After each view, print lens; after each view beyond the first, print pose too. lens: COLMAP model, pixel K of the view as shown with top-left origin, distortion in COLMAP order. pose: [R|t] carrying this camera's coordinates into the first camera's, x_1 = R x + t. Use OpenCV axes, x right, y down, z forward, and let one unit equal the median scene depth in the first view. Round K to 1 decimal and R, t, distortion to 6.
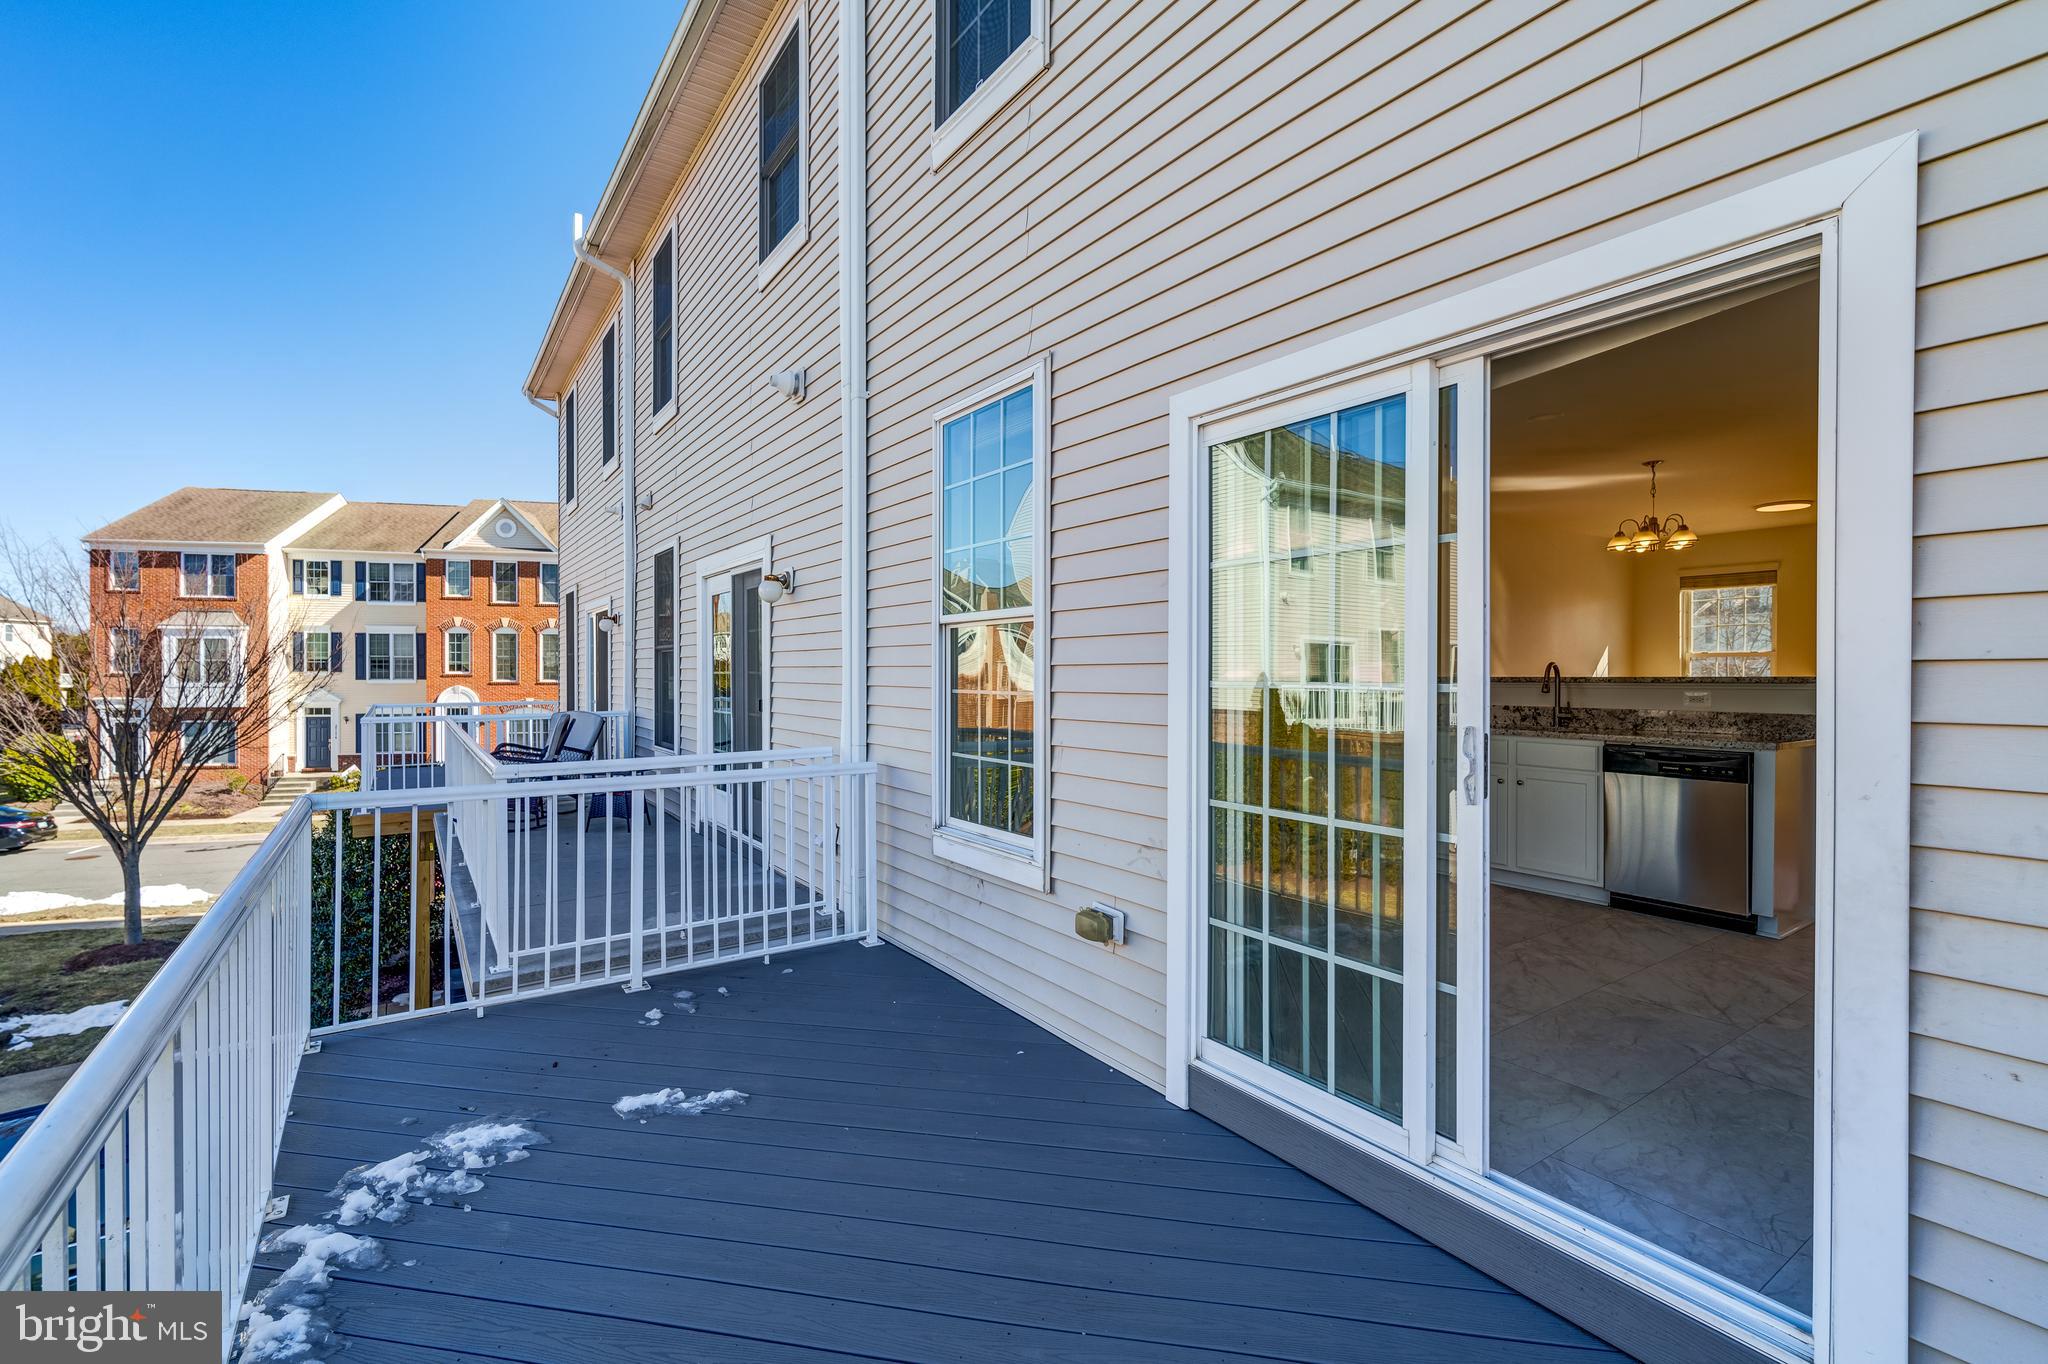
lens RADIAL K [[887.4, 0, 1022.3], [0, 887.4, 676.5], [0, 0, 1]] dist [0.009461, -0.000706]
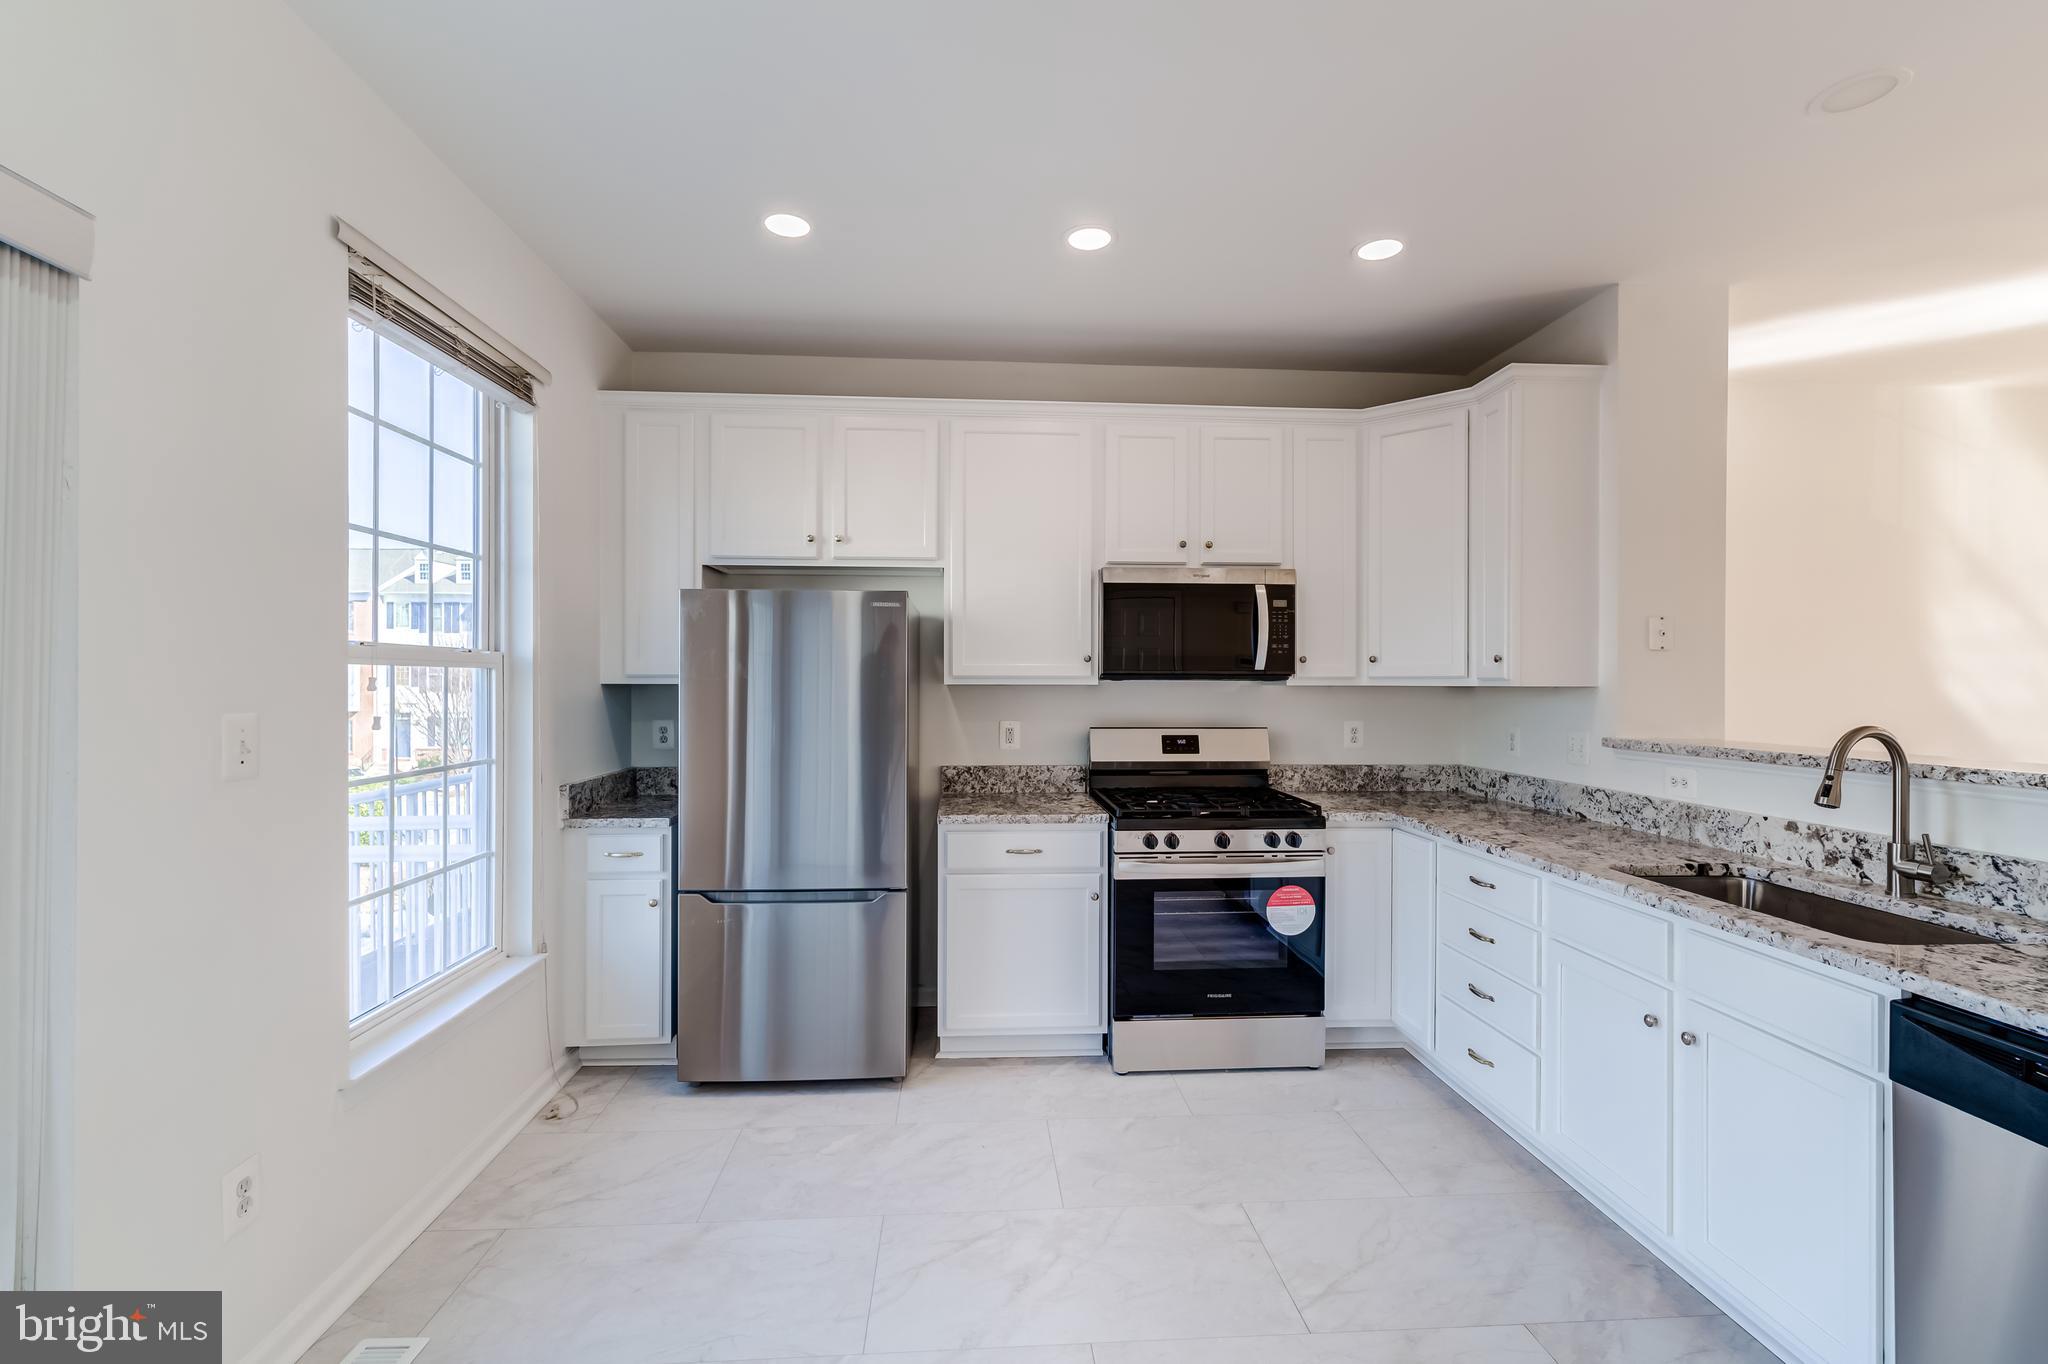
lens RADIAL K [[887.4, 0, 1024.4], [0, 887.4, 678.3], [0, 0, 1]] dist [0.009461, -0.000706]
pose [[0.859000, -0.001468, -0.511973, 0.454970], [-0.002931, 0.999965, -0.007786, -0.030510], [0.511967, 0.008189, 0.858966, 0.458379]]
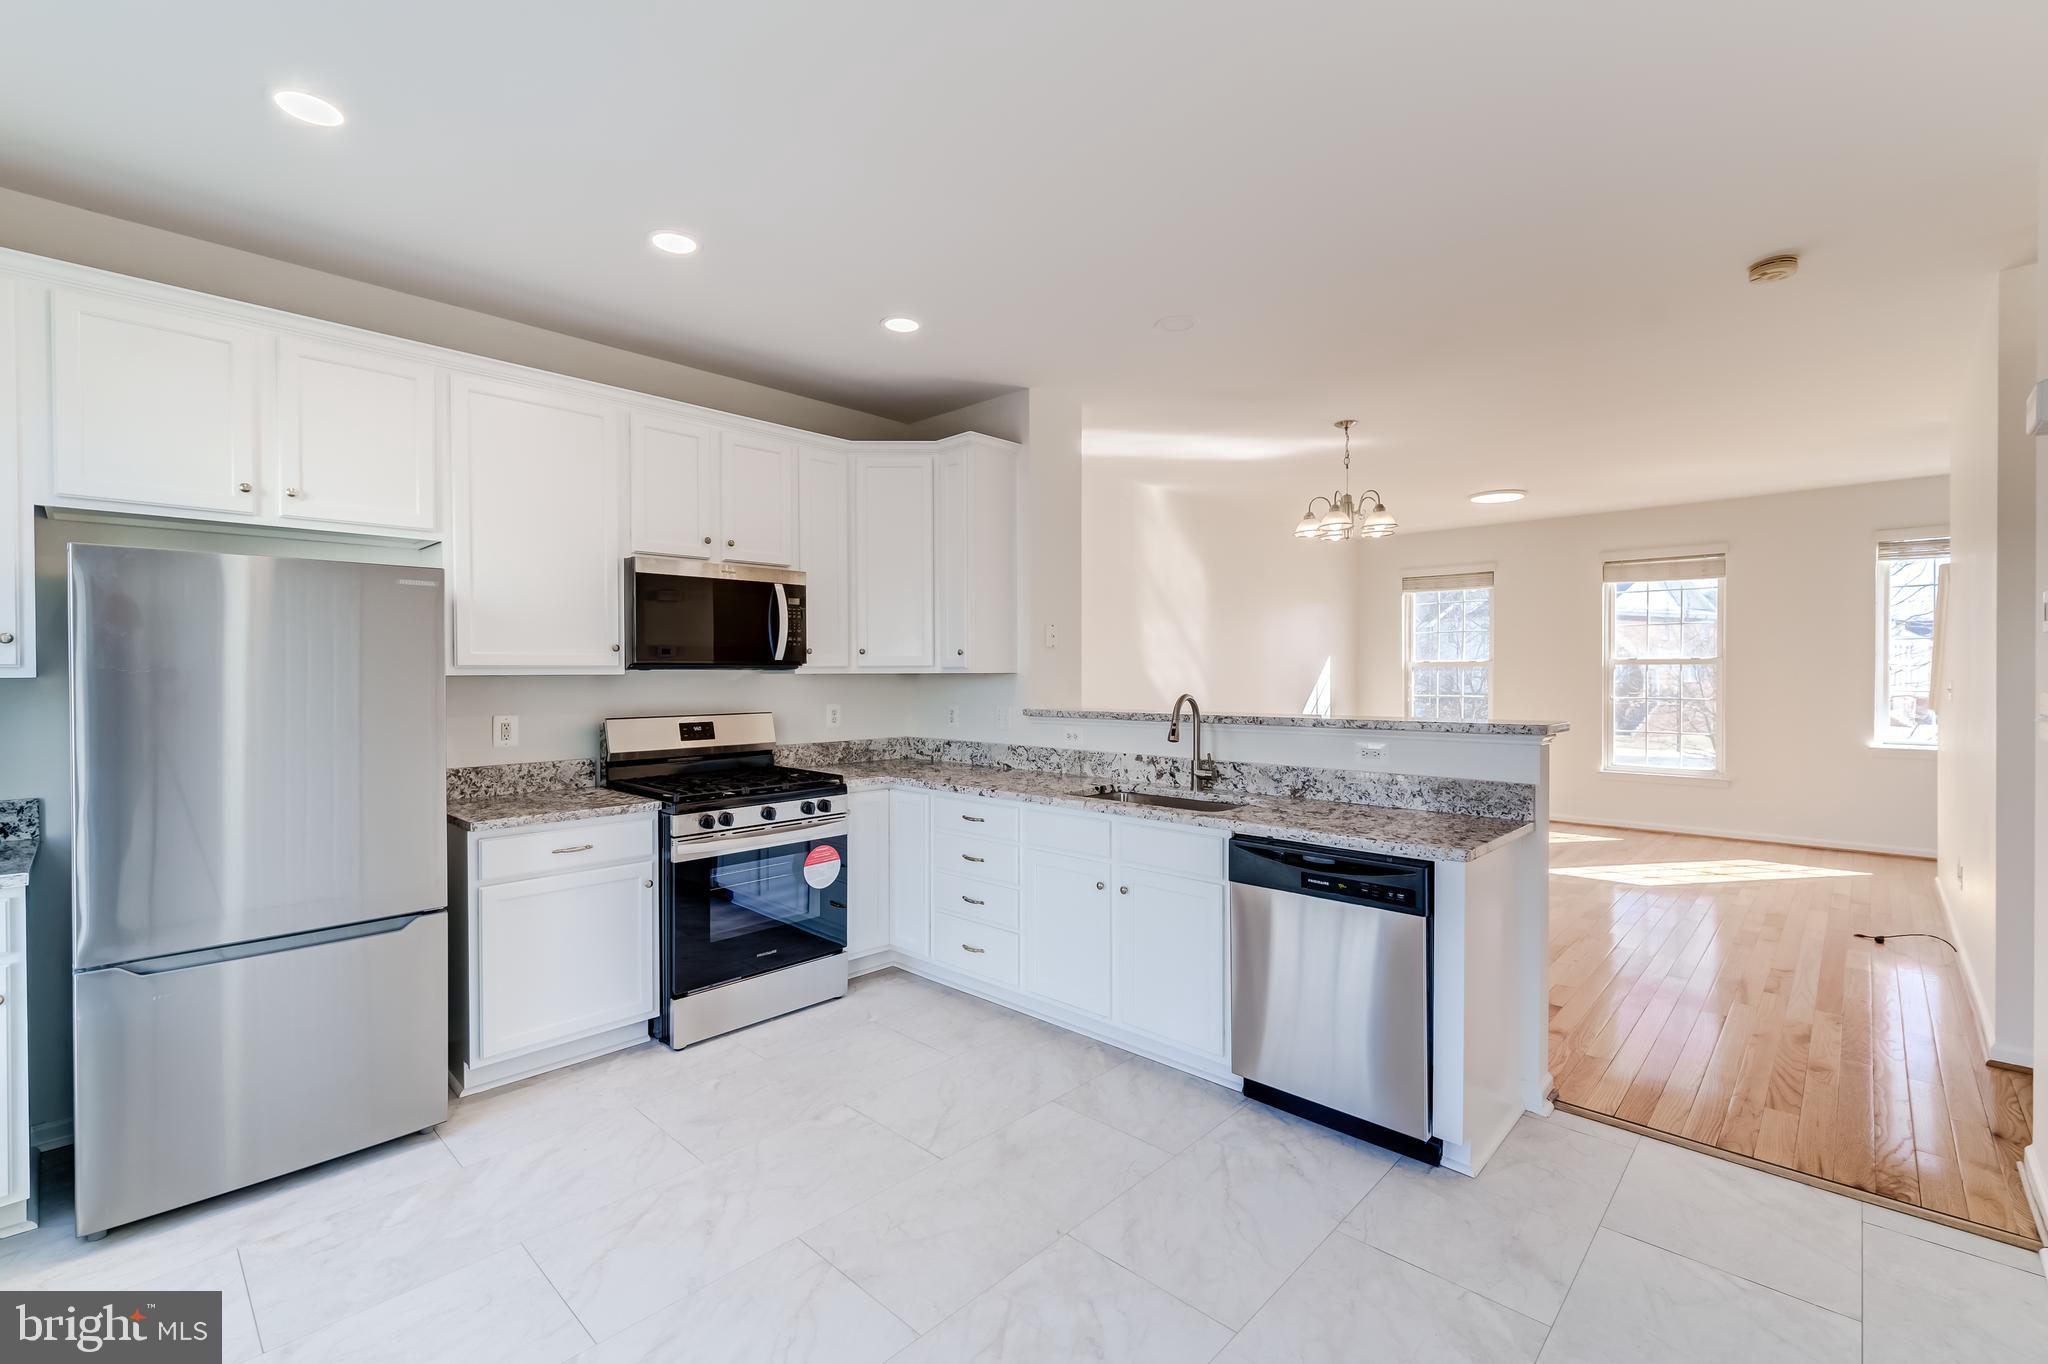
lens RADIAL K [[887.4, 0, 1024.1], [0, 887.4, 675.6], [0, 0, 1]] dist [0.009461, -0.000706]
pose [[0.978642, -0.006377, 0.205474, 0.323277], [0.006157, 0.999980, 0.001709, -0.029583], [-0.205481, -0.000407, 0.978661, 0.358473]]
